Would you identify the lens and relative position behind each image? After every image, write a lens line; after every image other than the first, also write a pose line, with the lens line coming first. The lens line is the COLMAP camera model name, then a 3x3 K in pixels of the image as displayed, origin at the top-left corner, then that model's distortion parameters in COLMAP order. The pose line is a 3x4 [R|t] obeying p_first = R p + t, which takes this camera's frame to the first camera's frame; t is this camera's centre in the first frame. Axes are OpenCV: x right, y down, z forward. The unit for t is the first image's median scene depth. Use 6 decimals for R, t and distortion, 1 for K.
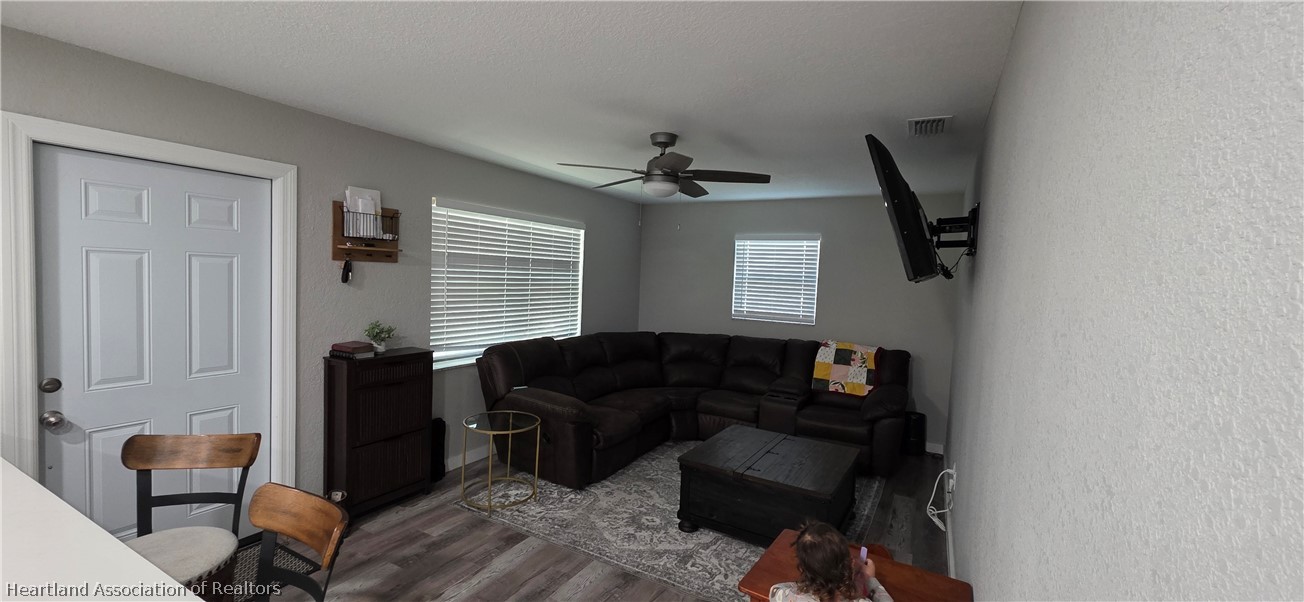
lens RADIAL K [[522.0, 0, 643.4], [0, 522.0, 299.1], [0, 0, 1]] dist [-0.000309, -0.000478]
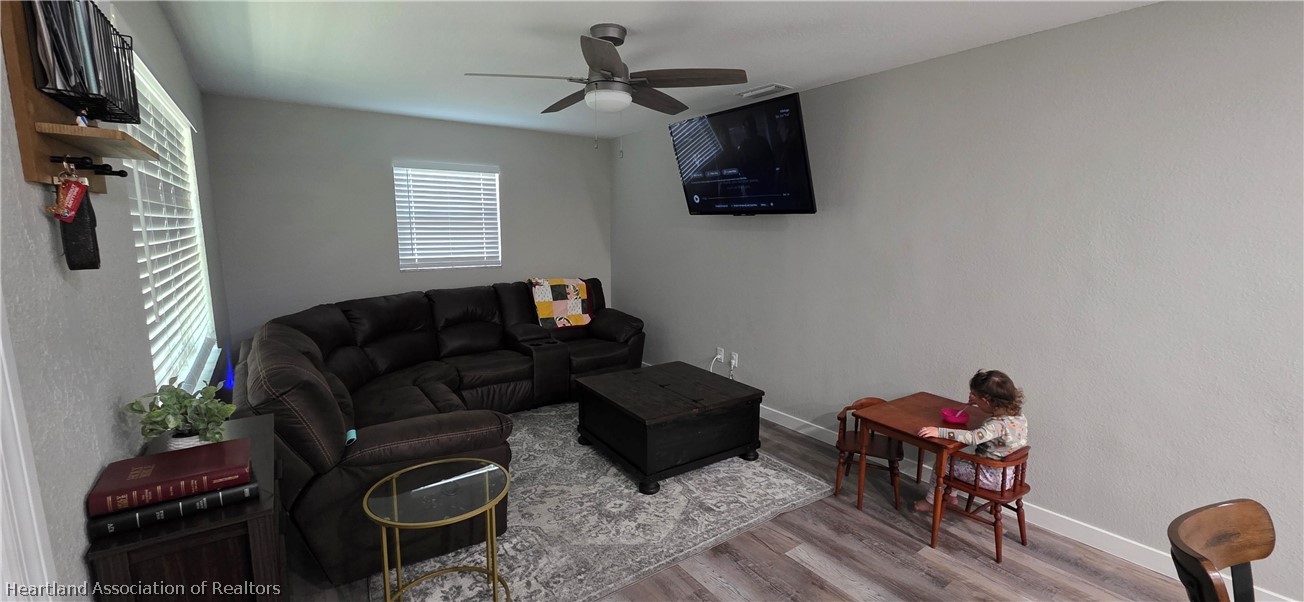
lens RADIAL K [[522.0, 0, 649.7], [0, 522.0, 303.3], [0, 0, 1]] dist [-0.000309, -0.000478]
pose [[0.416915, -0.173342, 0.892264, -0.472856], [0.056324, 0.984687, 0.164979, -0.027501], [-0.907199, -0.018527, 0.420294, 0.425634]]
